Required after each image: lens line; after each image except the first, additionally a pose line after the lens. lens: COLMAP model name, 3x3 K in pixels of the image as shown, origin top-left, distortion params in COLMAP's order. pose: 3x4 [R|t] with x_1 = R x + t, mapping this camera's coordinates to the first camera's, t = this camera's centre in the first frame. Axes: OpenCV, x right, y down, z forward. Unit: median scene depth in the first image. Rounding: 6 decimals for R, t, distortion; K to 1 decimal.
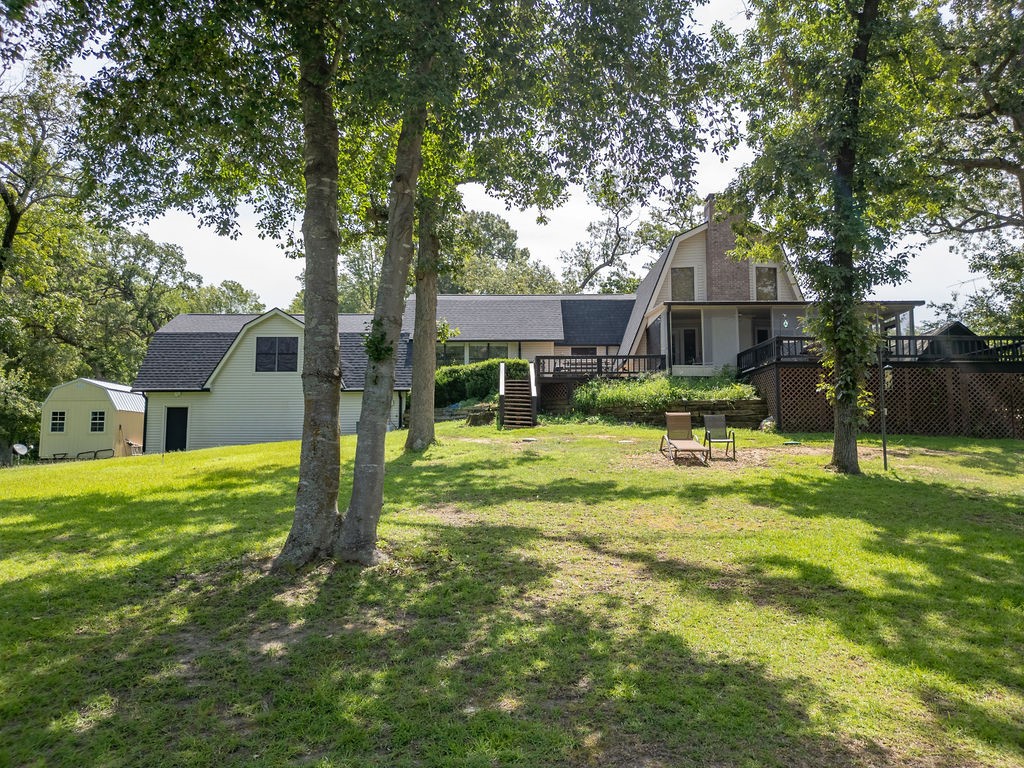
lens RADIAL K [[721.5, 0, 510.7], [0, 721.5, 389.4], [0, 0, 1]] dist [0.081585, -0.082681]
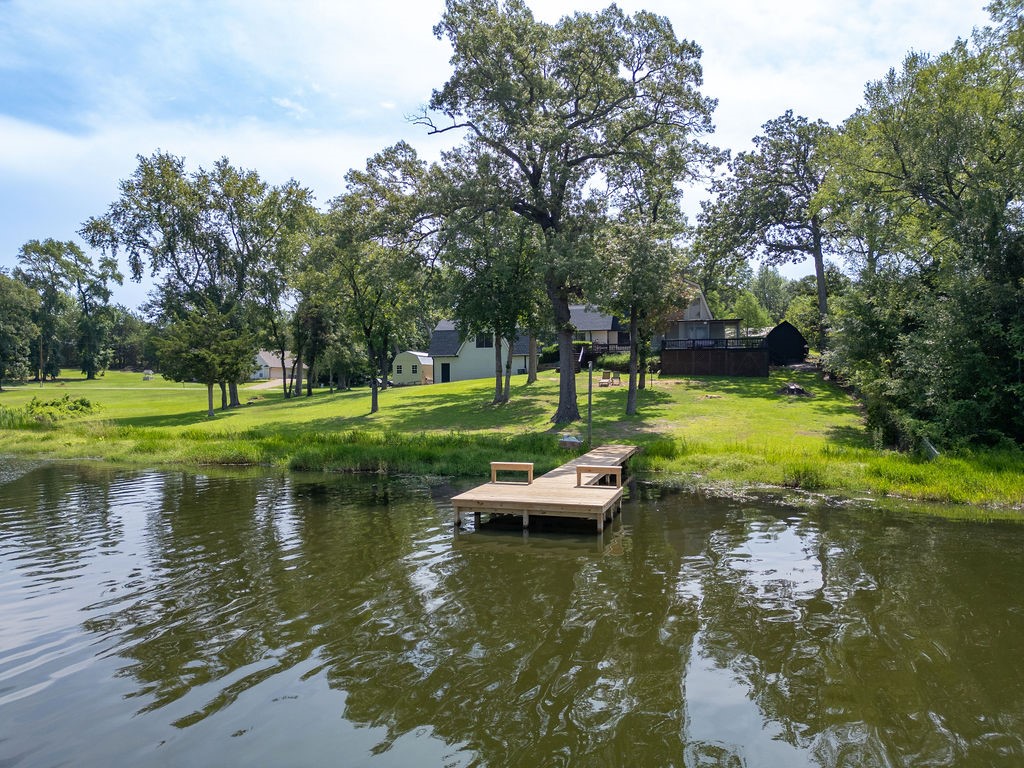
lens RADIAL K [[721.5, 0, 510.7], [0, 721.5, 389.4], [0, 0, 1]] dist [0.081585, -0.082681]
pose [[0.943474, 0.010598, -0.331278, 0.500702], [0.017486, 0.996505, 0.081679, -0.077856], [0.330986, -0.082855, 0.939991, -1.097058]]
